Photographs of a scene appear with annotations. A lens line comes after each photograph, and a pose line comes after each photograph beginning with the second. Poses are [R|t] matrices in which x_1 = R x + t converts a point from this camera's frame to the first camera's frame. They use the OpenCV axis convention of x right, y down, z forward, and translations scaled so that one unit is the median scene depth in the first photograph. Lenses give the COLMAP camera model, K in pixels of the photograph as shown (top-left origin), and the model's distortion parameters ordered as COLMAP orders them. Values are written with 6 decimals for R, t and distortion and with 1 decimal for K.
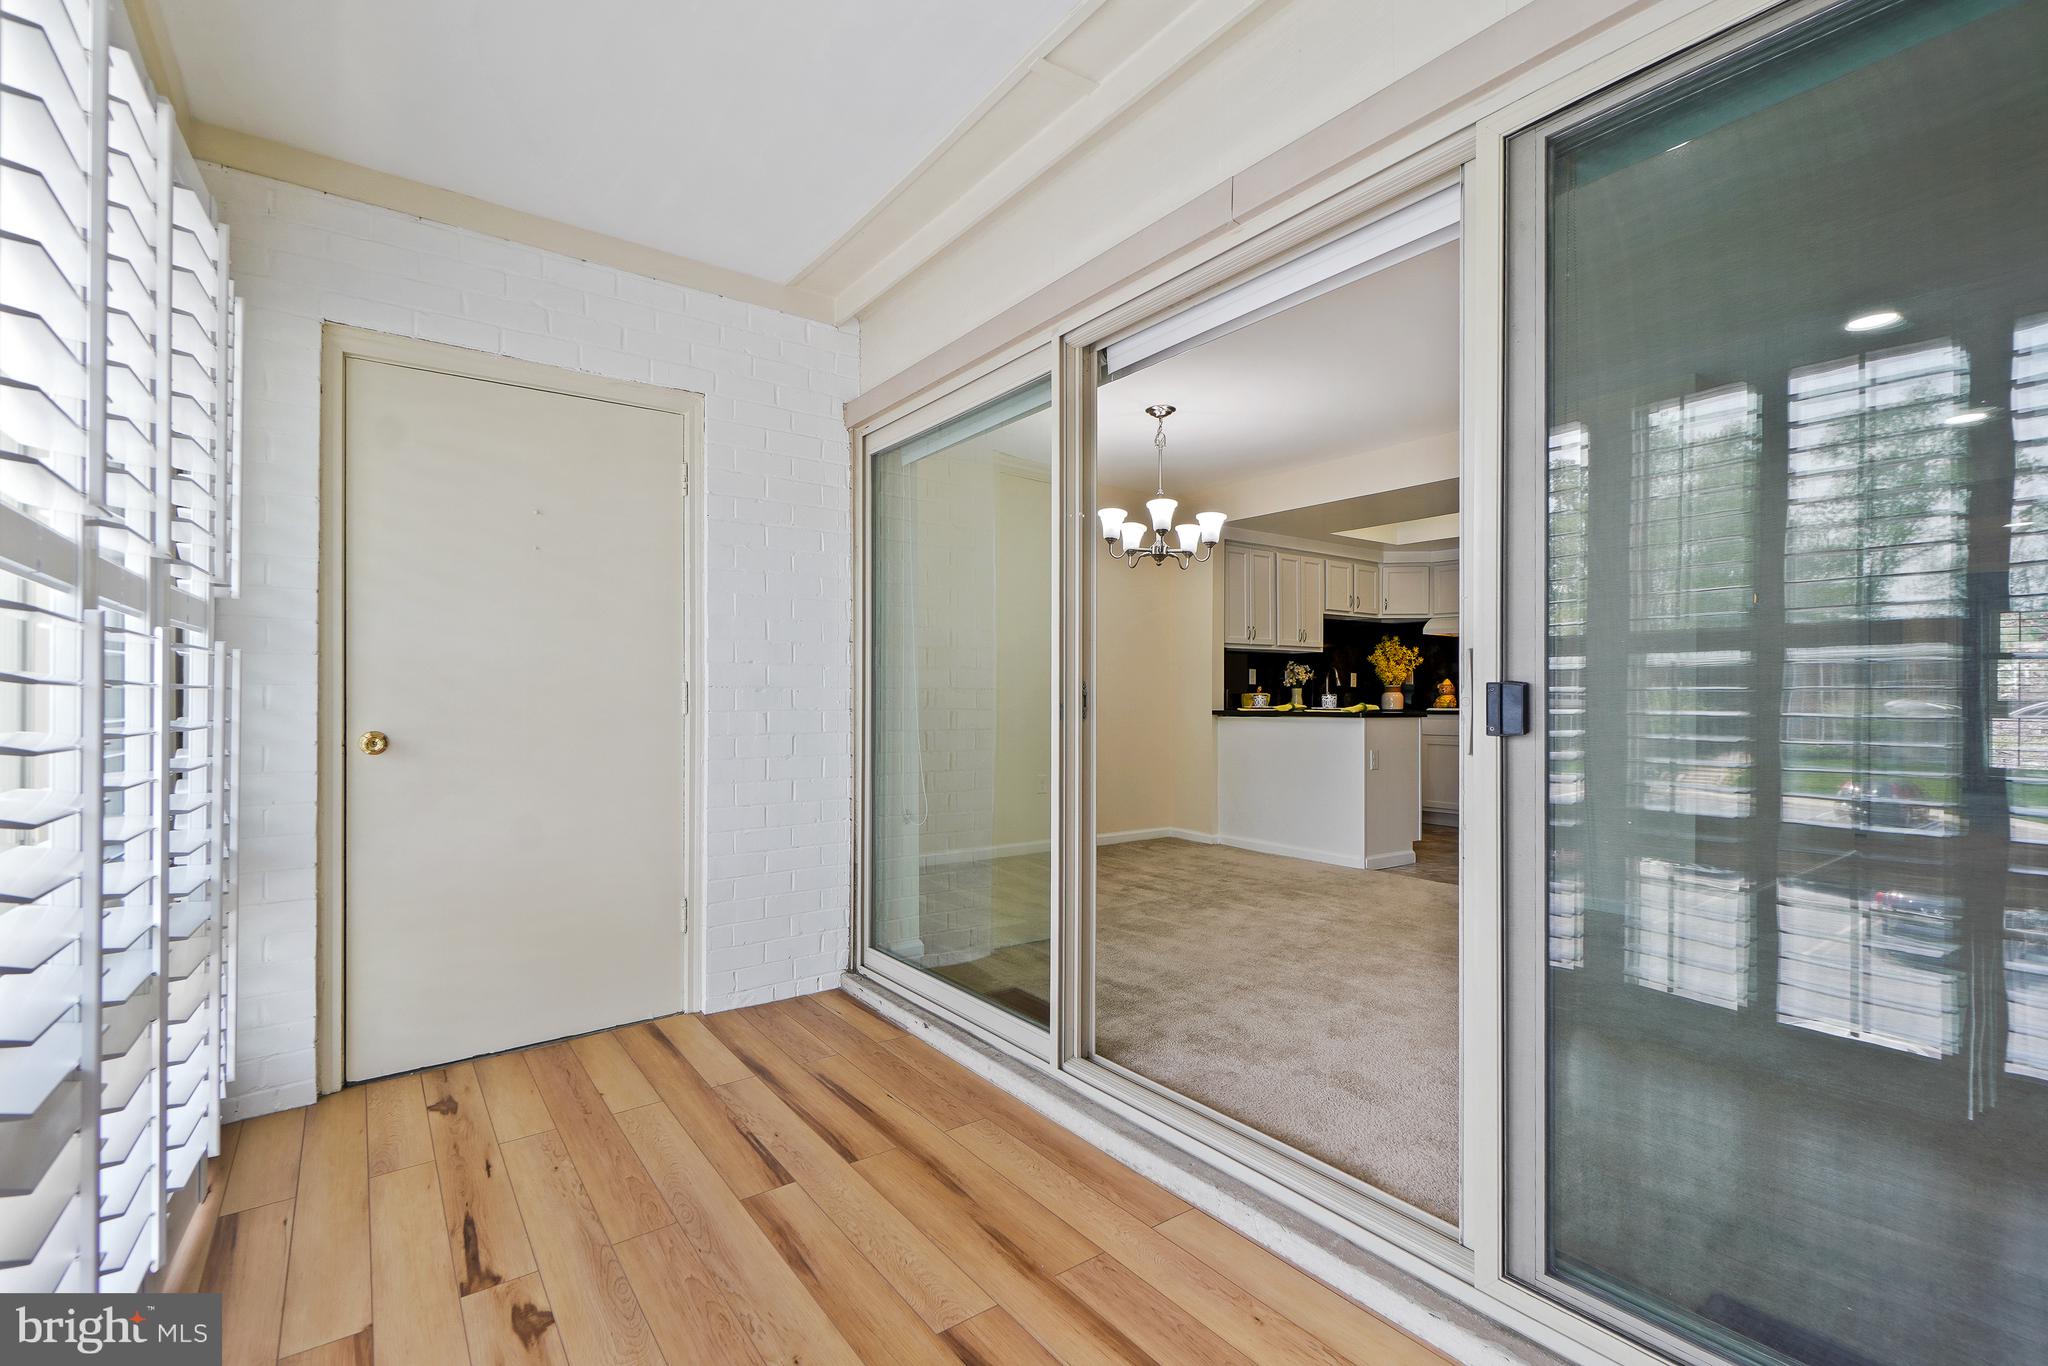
lens RADIAL K [[902.2, 0, 1021.5], [0, 902.2, 693.9], [0, 0, 1]] dist [0.000189, -0.000378]
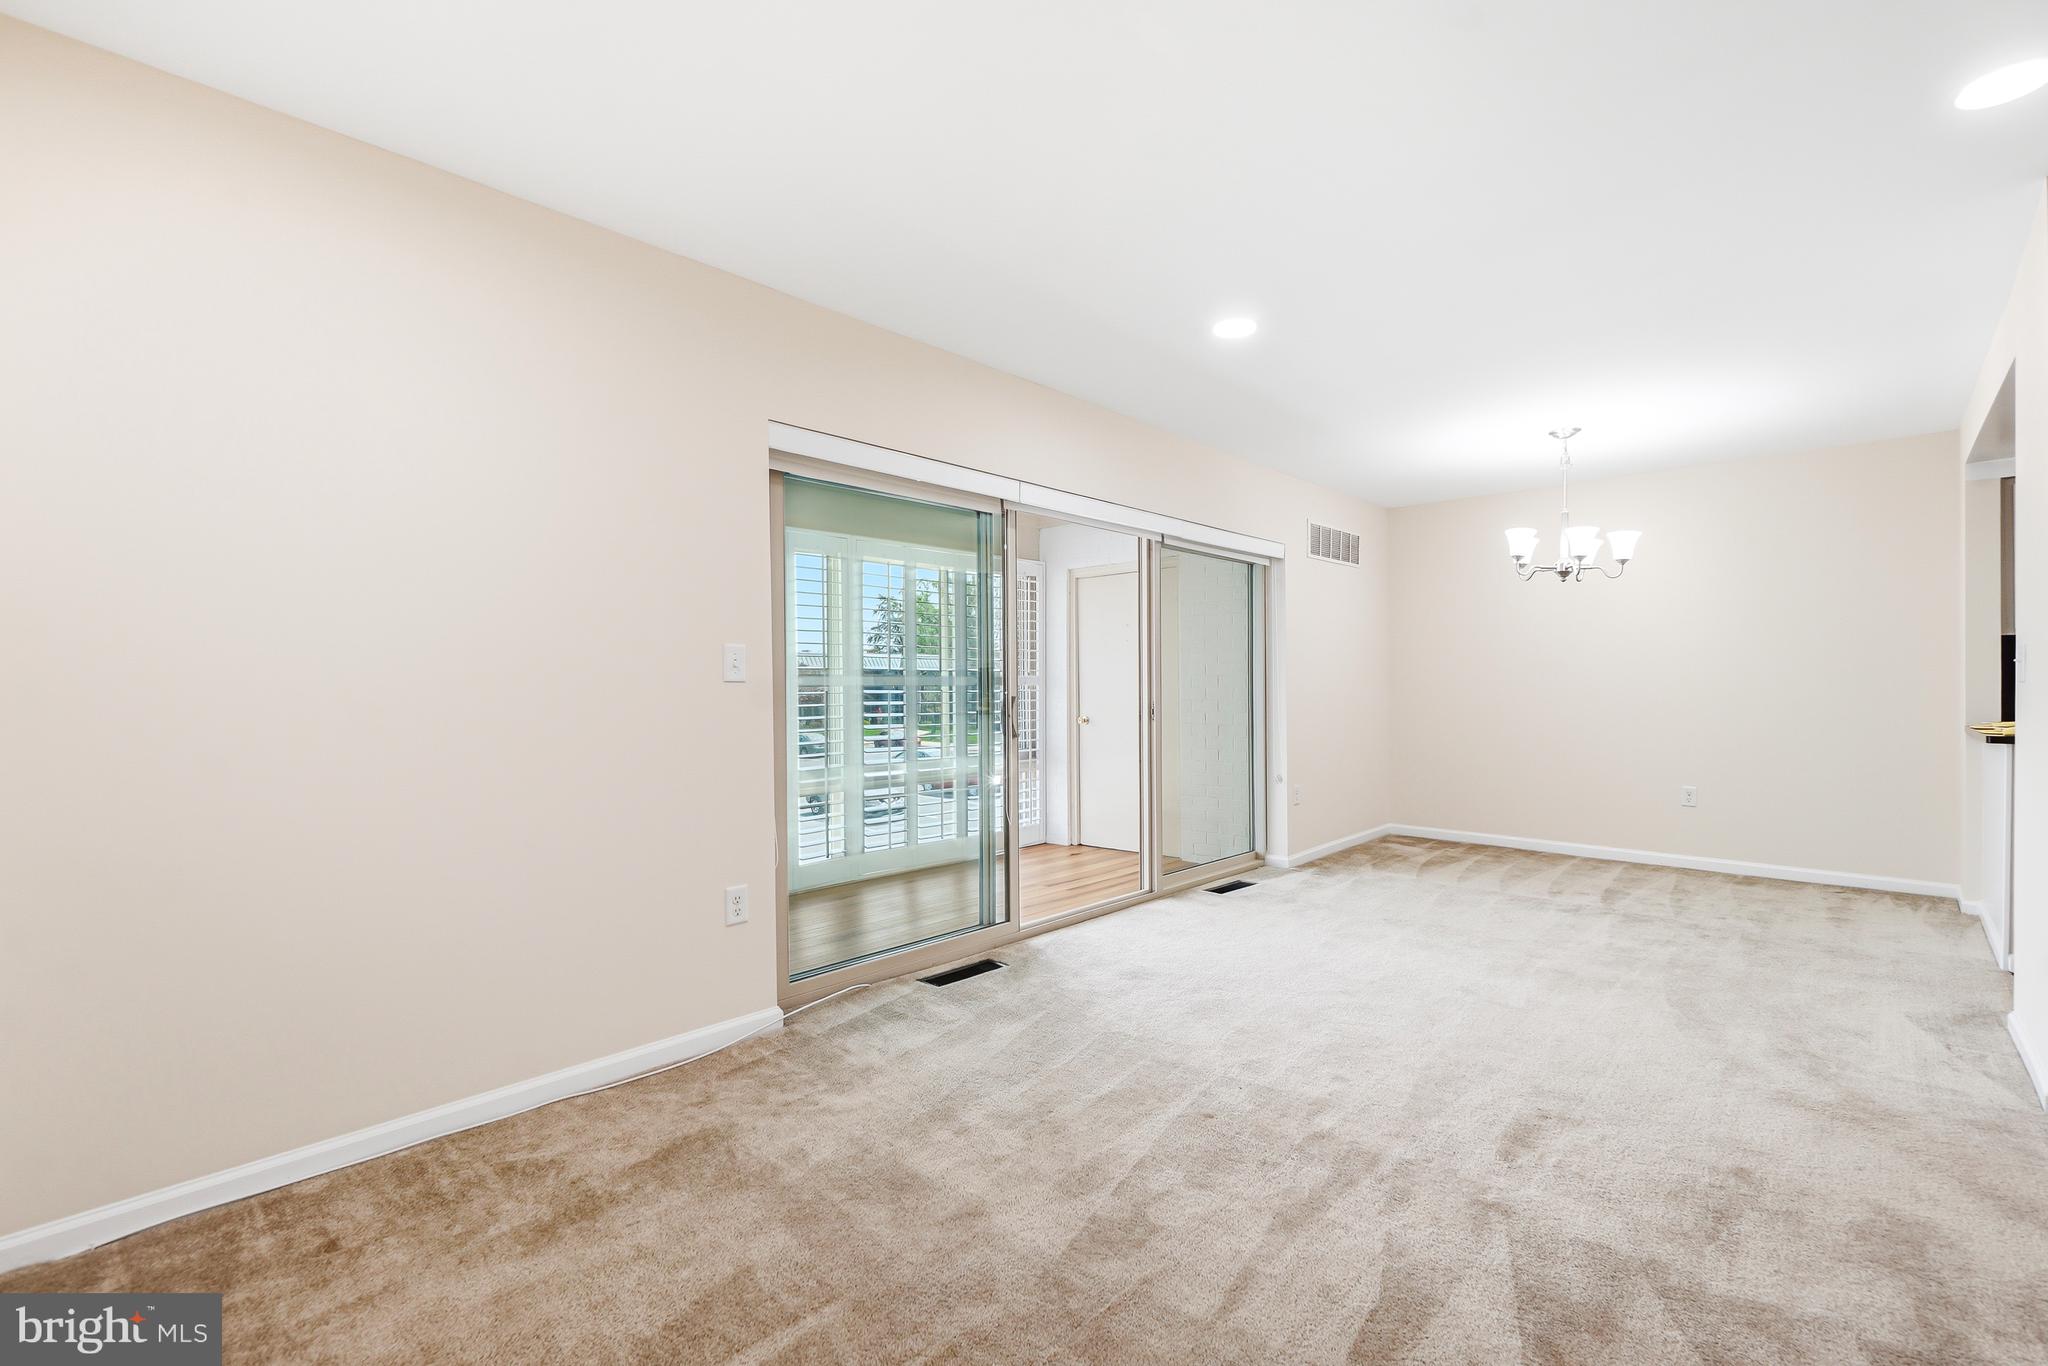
lens RADIAL K [[905.1, 0, 1041.7], [0, 905.1, 692.9], [0, 0, 1]] dist [0.000581, -0.000514]
pose [[0.201161, 0.004678, -0.979547, 0.665959], [0.010557, 0.999920, 0.006943, -0.017722], [0.979501, -0.011738, 0.201095, 0.124901]]
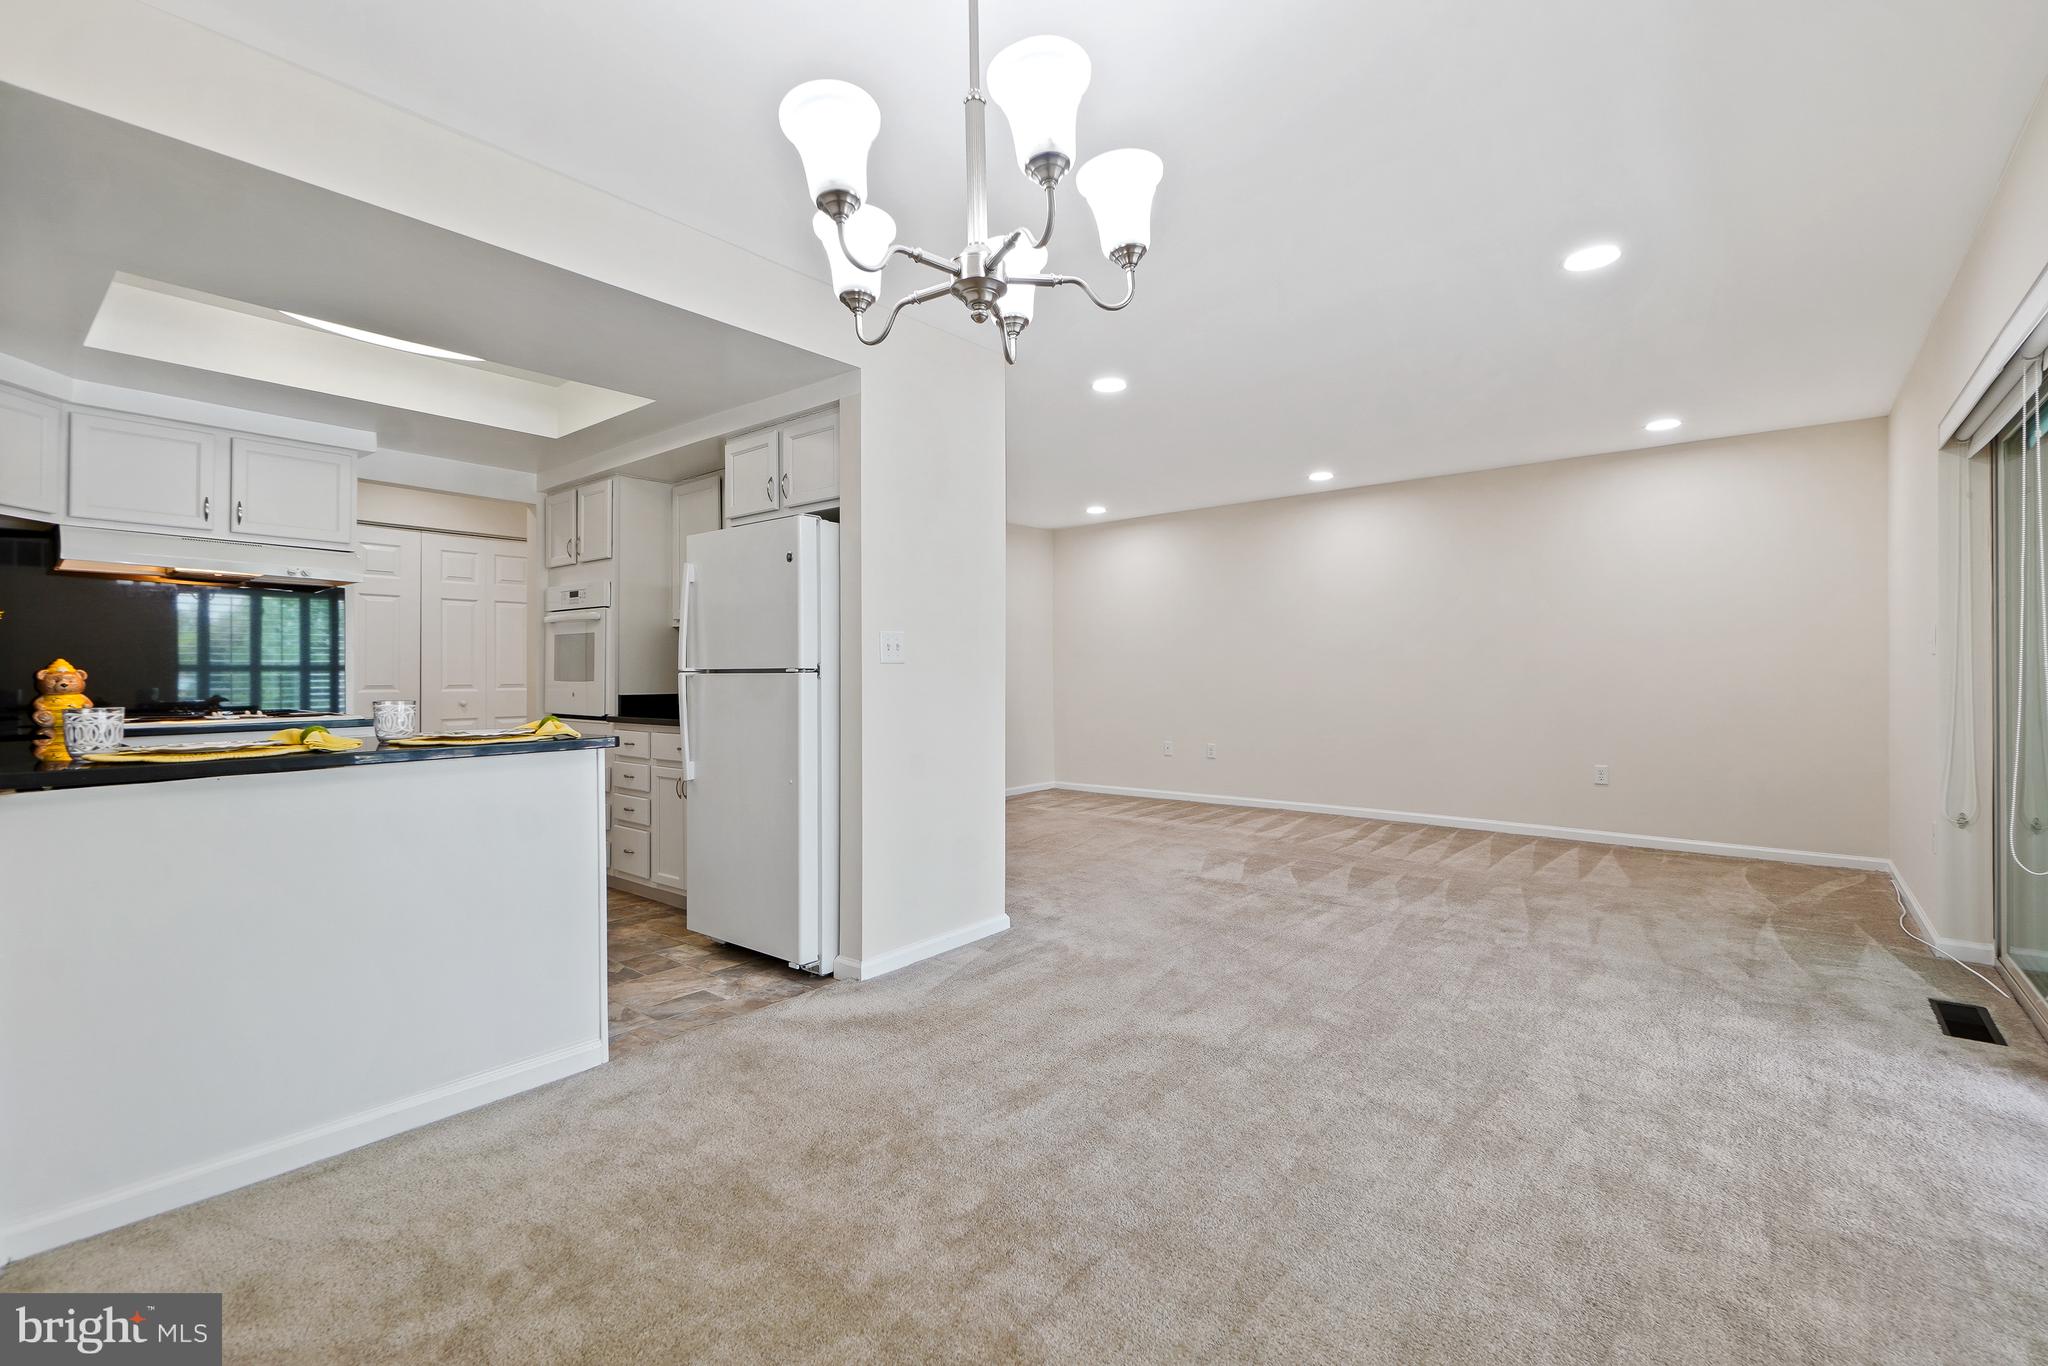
lens RADIAL K [[902.2, 0, 1021.5], [0, 902.2, 693.9], [0, 0, 1]] dist [0.000189, -0.000378]
pose [[-0.245215, -0.020121, 0.969260, -0.113523], [-0.001675, 0.999792, 0.020331, -0.009390], [-0.969467, 0.003362, -0.245198, 0.674228]]
